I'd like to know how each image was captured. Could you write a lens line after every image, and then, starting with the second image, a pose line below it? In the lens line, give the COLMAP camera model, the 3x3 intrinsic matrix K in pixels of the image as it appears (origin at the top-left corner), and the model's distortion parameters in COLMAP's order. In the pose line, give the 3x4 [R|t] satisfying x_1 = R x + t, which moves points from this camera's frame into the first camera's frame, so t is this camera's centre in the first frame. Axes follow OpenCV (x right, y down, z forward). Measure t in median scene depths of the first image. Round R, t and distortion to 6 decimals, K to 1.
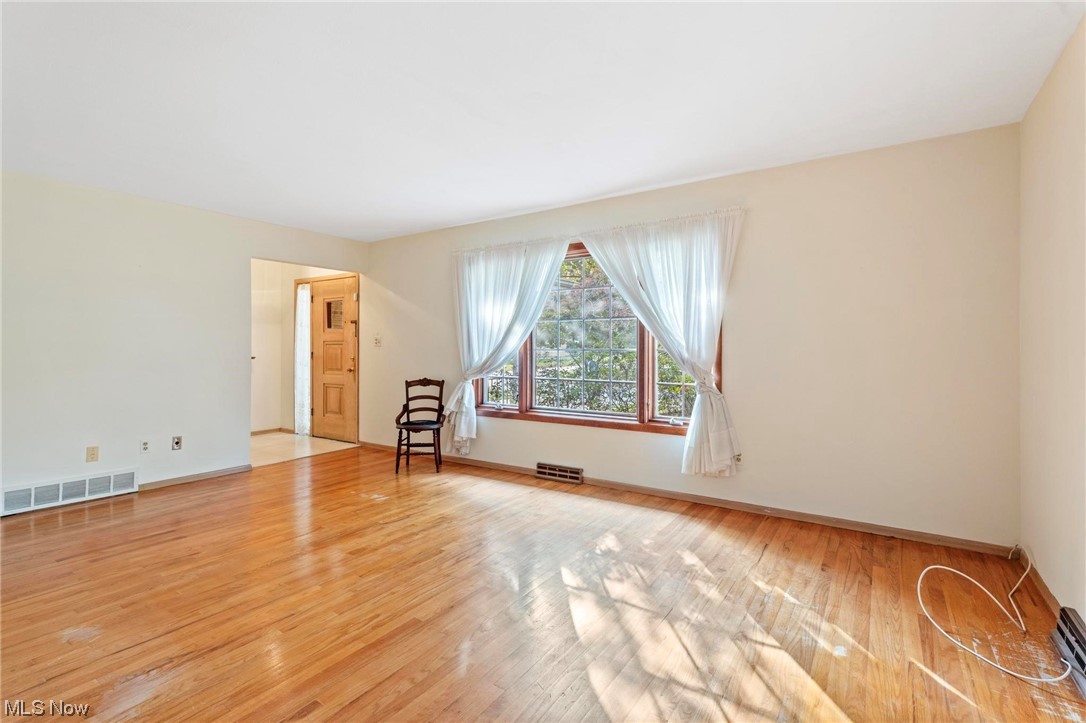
lens RADIAL K [[501.8, 0, 539.9], [0, 501.8, 351.1], [0, 0, 1]] dist [0.002366, 0.000805]
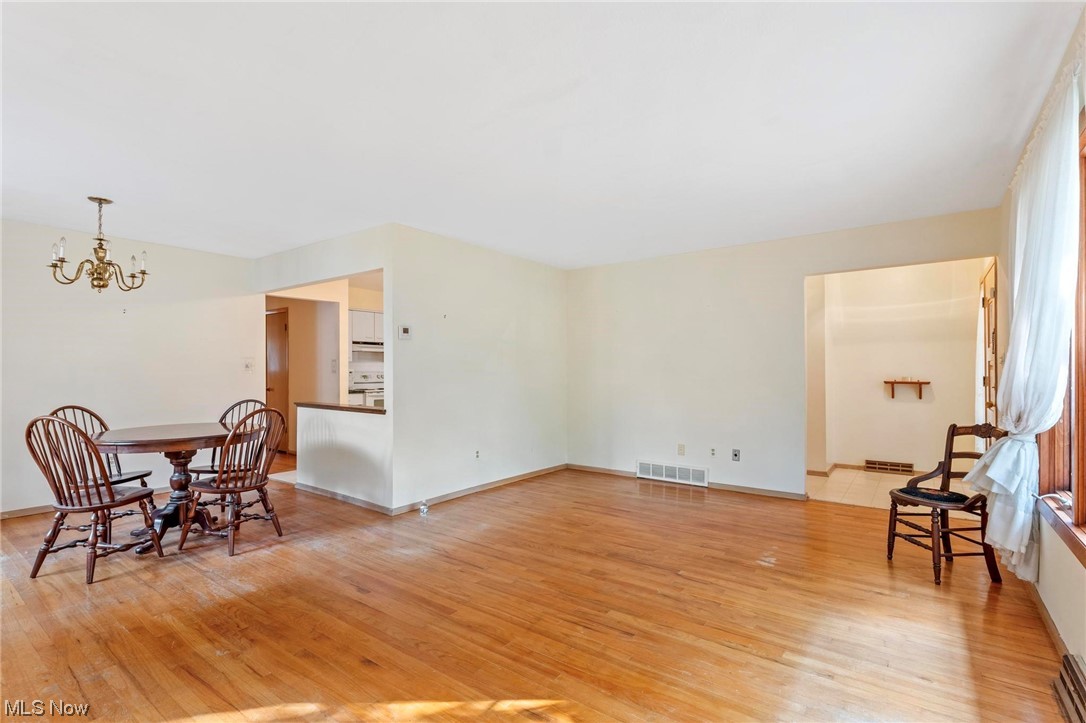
lens RADIAL K [[505.4, 0, 546.7], [0, 505.4, 367.0], [0, 0, 1]] dist [-0.000792, 0.000520]
pose [[-0.039212, -0.009114, -0.999189, 0.538719], [-0.003388, 0.999954, -0.008988, -0.005483], [0.999225, 0.003033, -0.039241, 0.757712]]
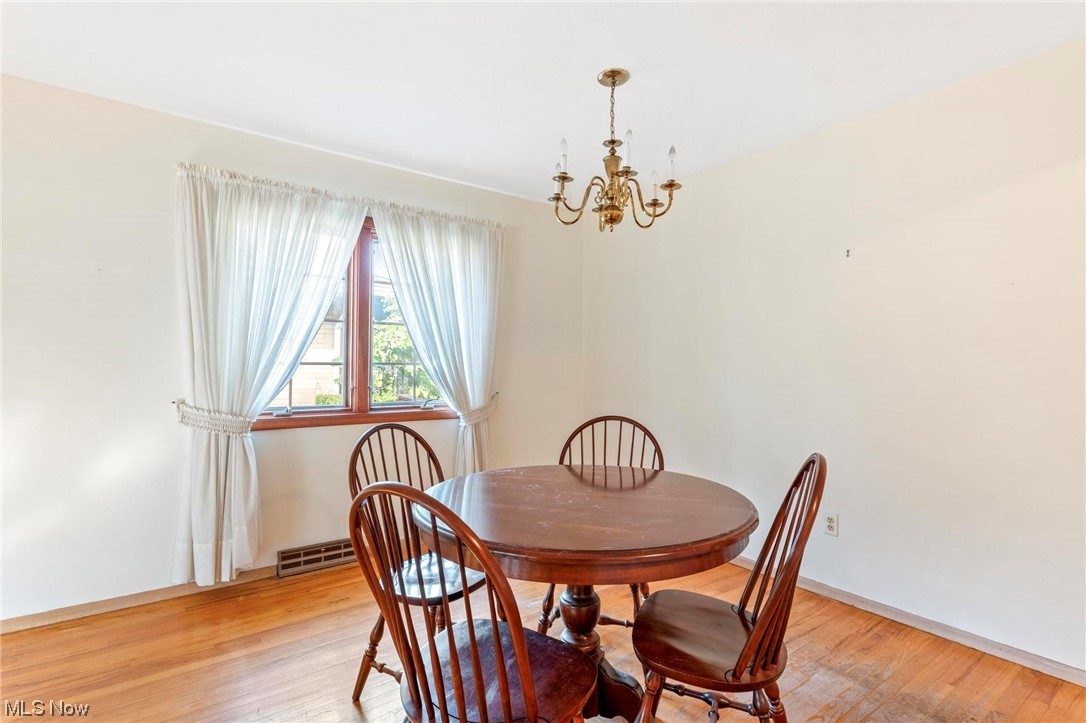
lens RADIAL K [[523.3, 0, 543.0], [0, 523.3, 361.5], [0, 0, 1]] dist [0.001765, 0.000285]
pose [[-0.941823, -0.004651, 0.336076, -0.571027], [-0.005356, 0.999985, -0.001171, -0.003594], [-0.336065, -0.002903, -0.941834, 0.440836]]
